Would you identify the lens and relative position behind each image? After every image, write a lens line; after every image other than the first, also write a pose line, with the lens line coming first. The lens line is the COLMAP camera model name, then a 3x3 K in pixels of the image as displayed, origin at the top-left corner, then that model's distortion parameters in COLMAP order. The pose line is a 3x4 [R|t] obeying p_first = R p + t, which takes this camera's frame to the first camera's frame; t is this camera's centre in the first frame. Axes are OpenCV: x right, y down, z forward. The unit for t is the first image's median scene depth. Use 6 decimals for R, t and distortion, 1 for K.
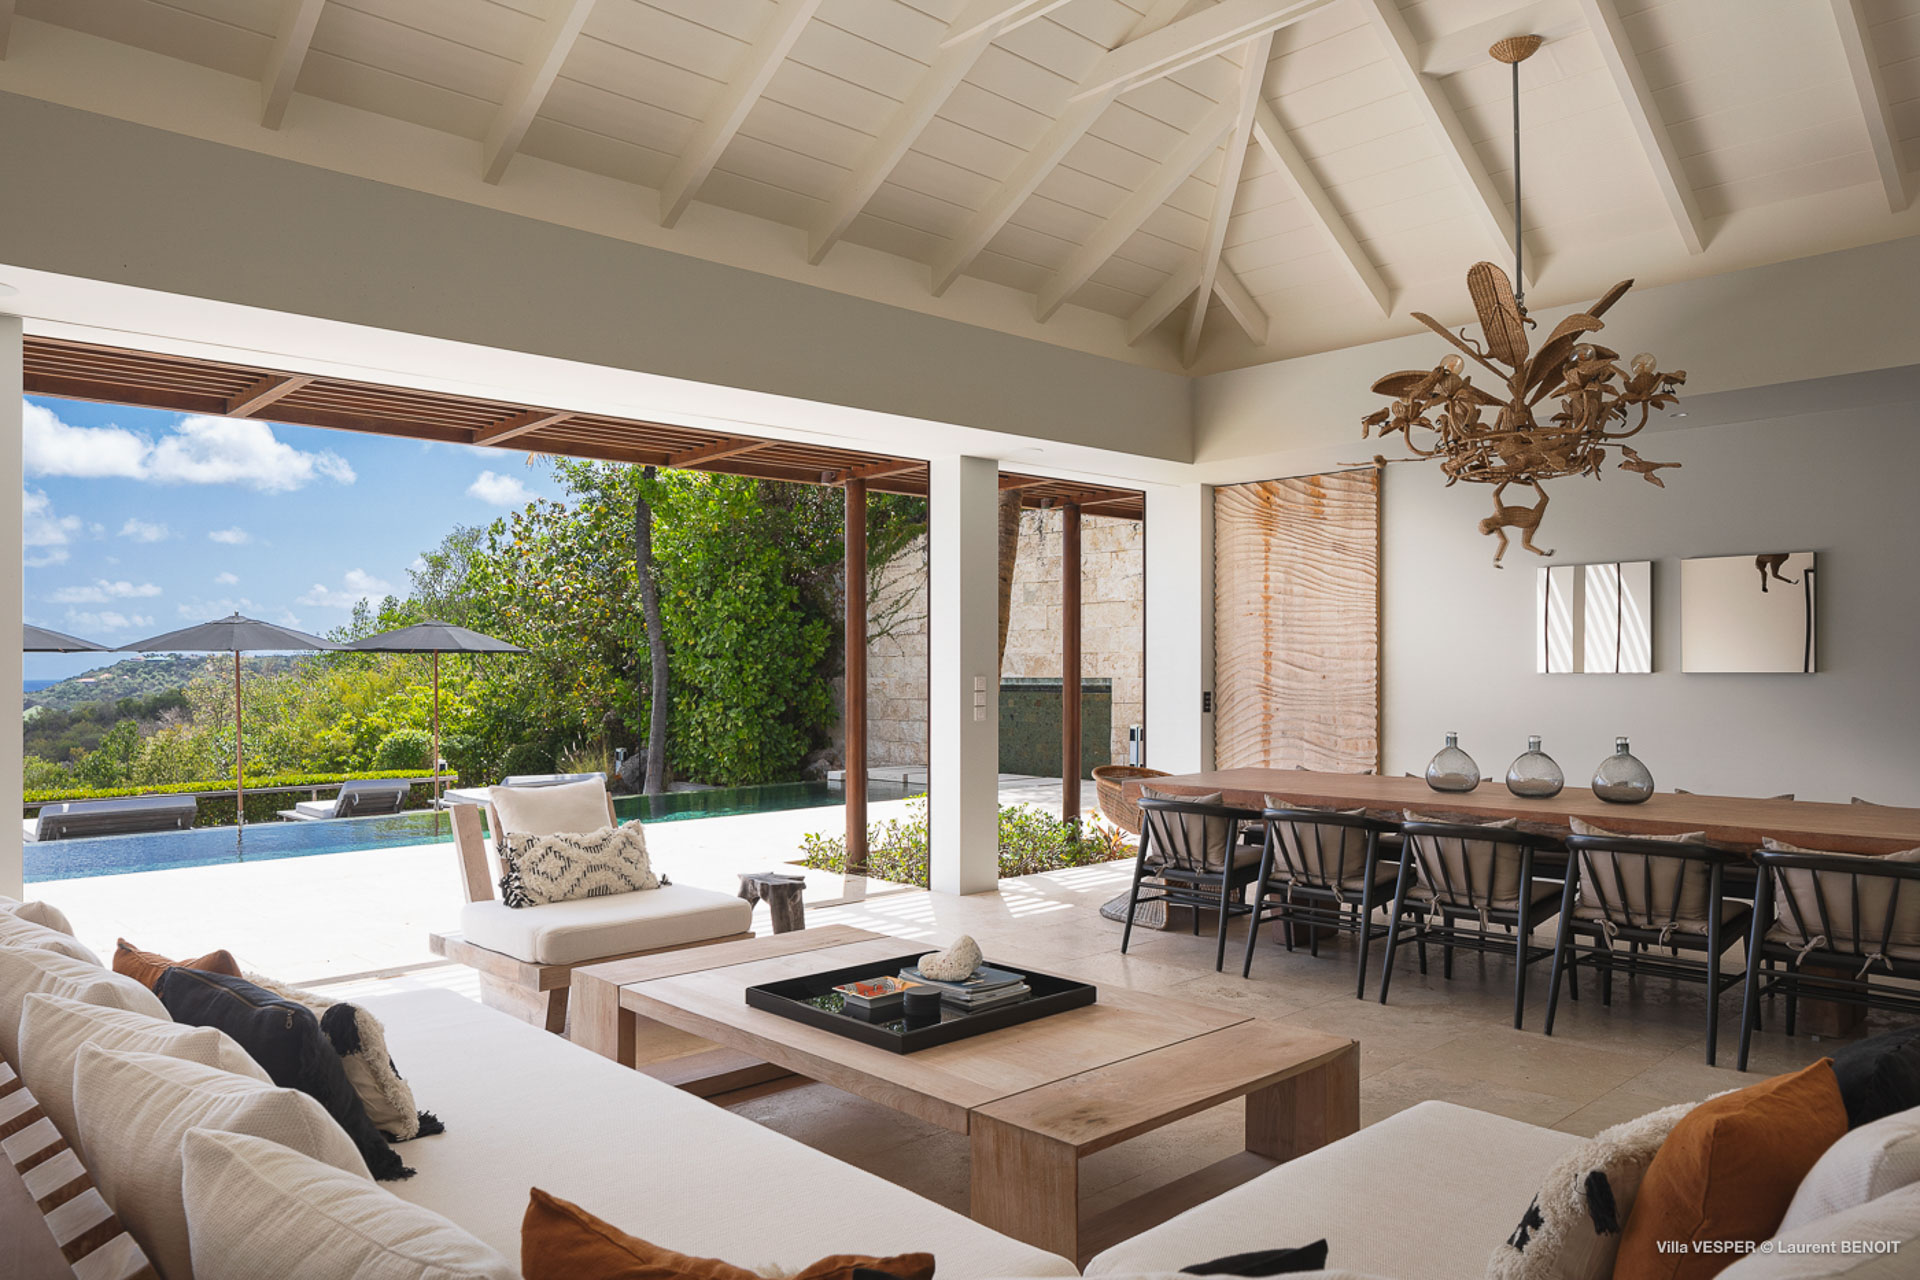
lens RADIAL K [[1329.8, 0, 934.8], [0, 1329.8, 682.3], [0, 0, 1]] dist [-0.000301, -0.005513]
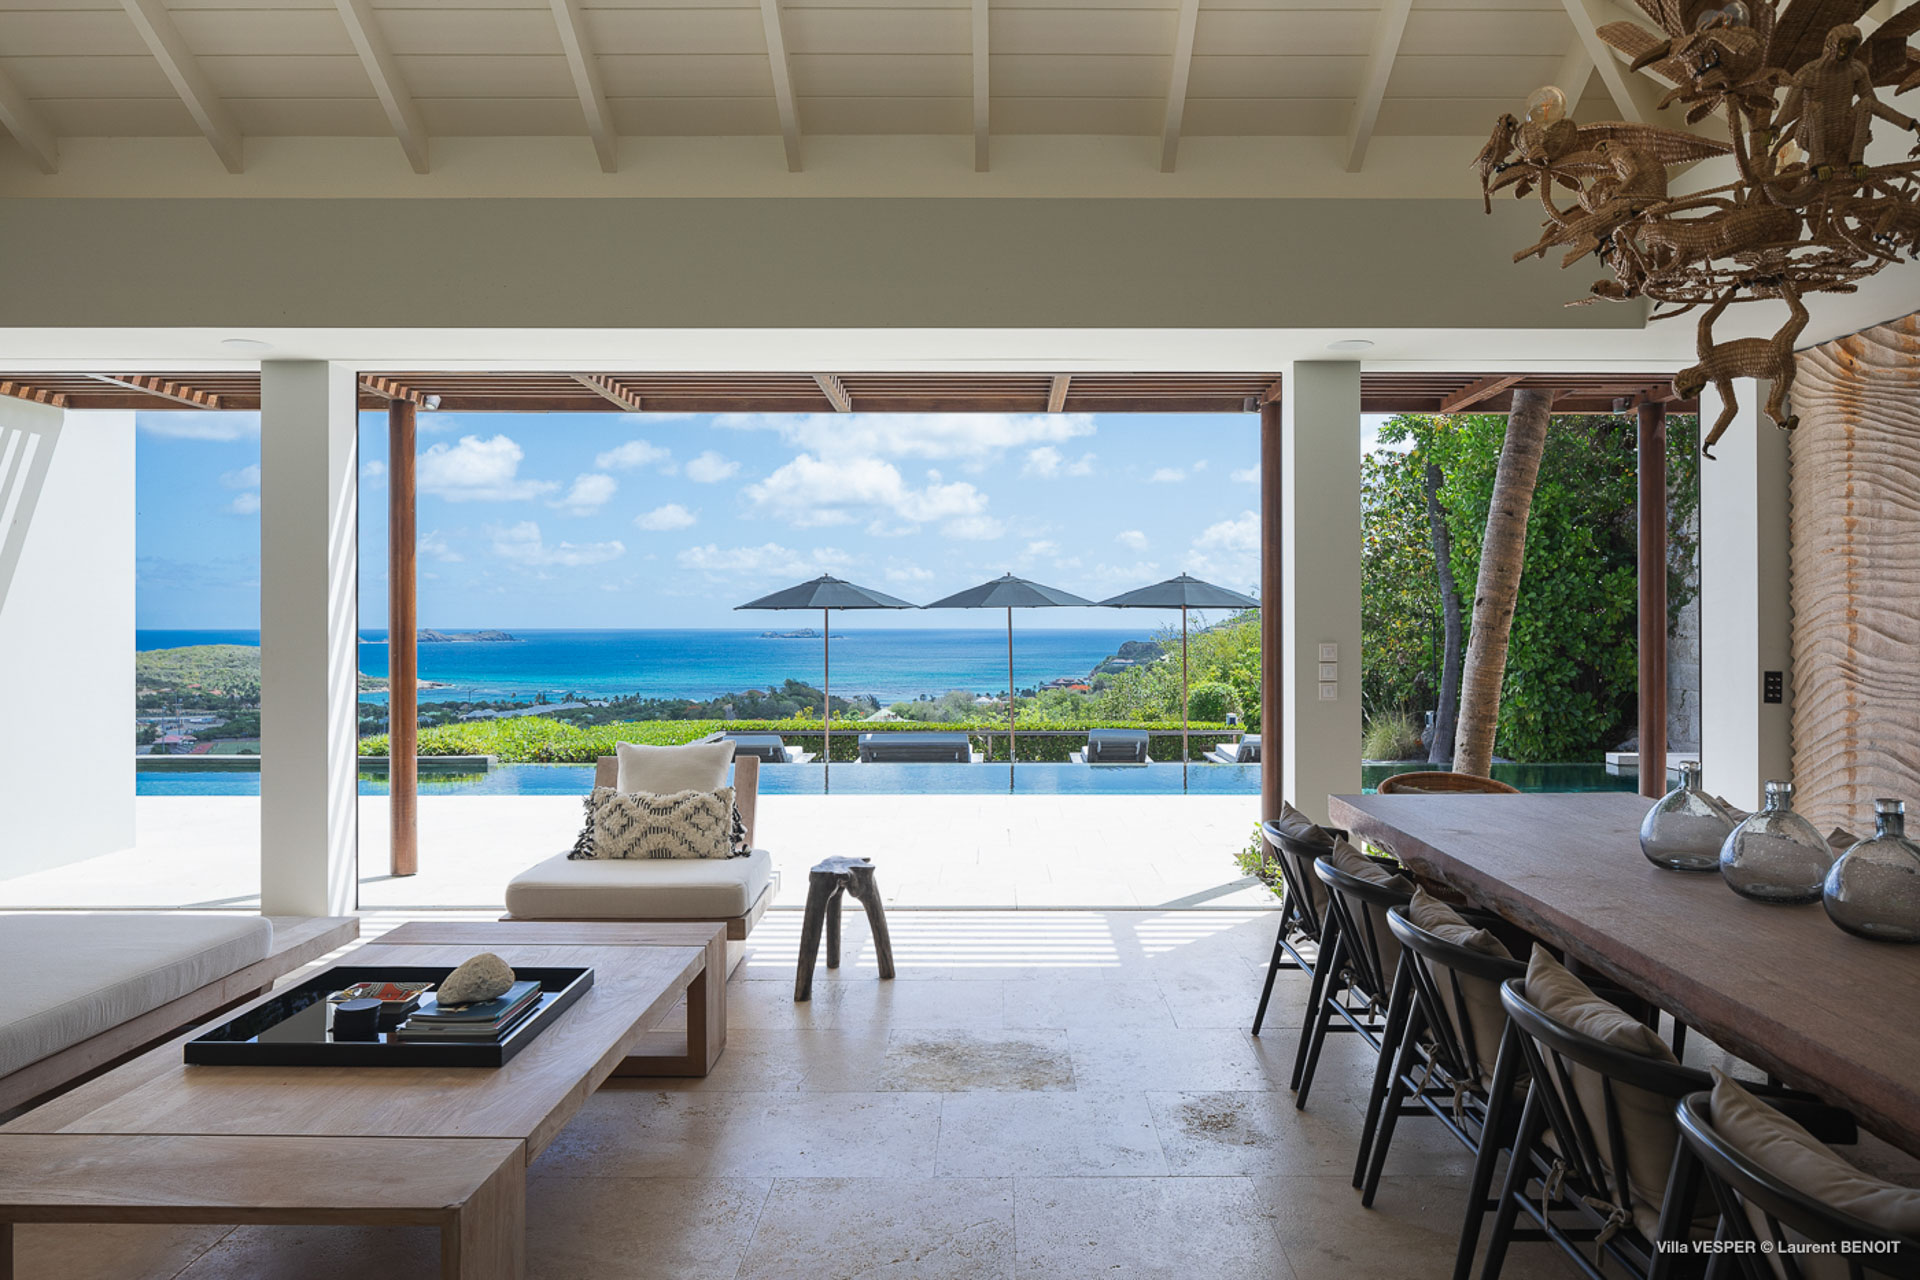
lens RADIAL K [[1329.8, 0, 980.4], [0, 1329.8, 628.1], [0, 0, 1]] dist [-0.000301, -0.005513]
pose [[0.730552, 0.008837, -0.682800, 0.358838], [-0.012089, 0.999927, 0.000006, -0.009200], [0.682751, 0.008250, 0.730605, 0.255978]]
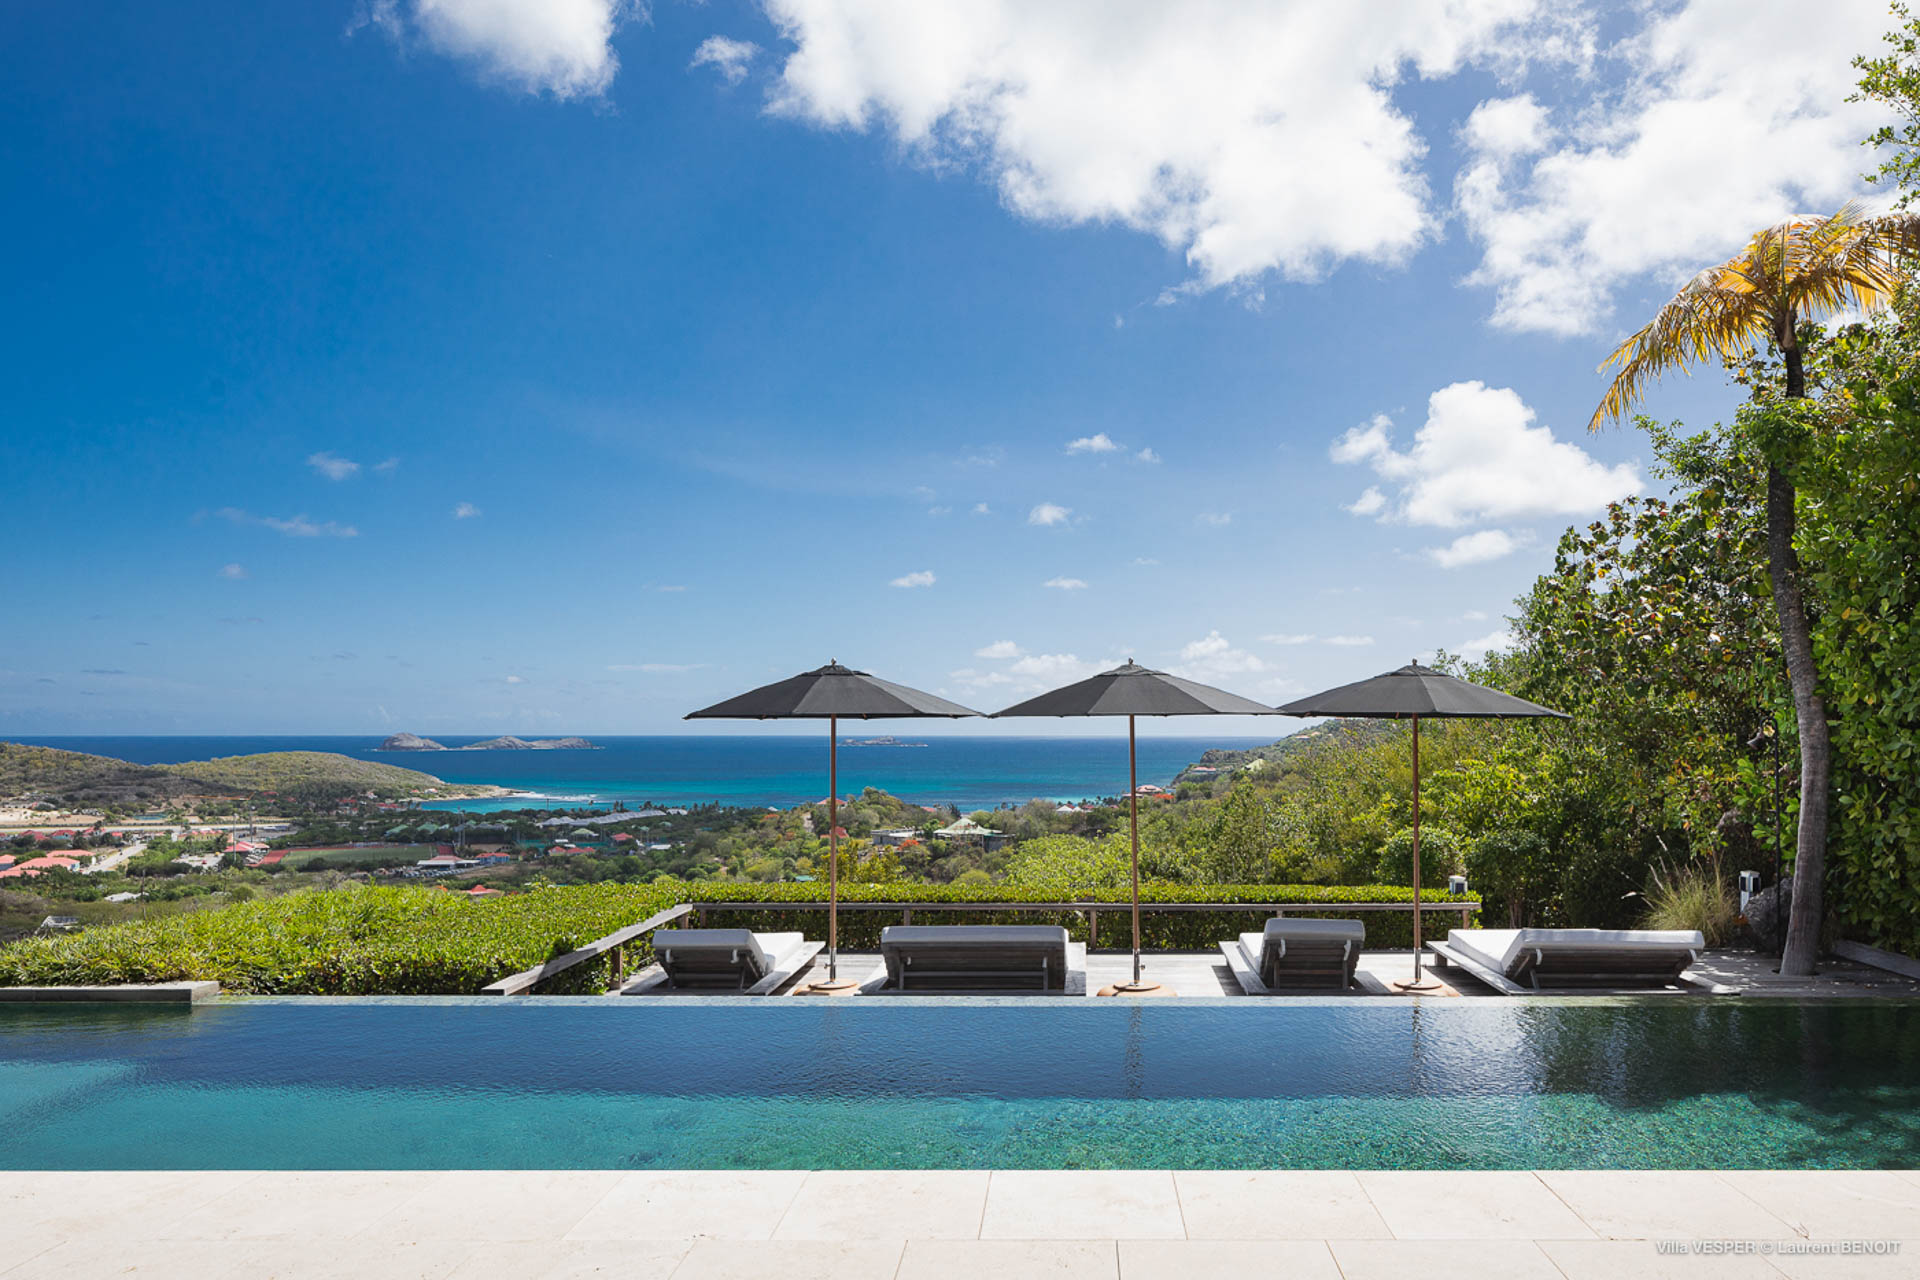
lens RADIAL K [[1329.8, 0, 1024.6], [0, 1329.8, 667.3], [0, 0, 1]] dist [-0.000301, -0.005513]
pose [[0.711225, -0.025591, -0.702499, -0.086917], [-0.014520, 0.998589, -0.051078, -0.019773], [0.702815, 0.046528, 0.709850, 0.708409]]
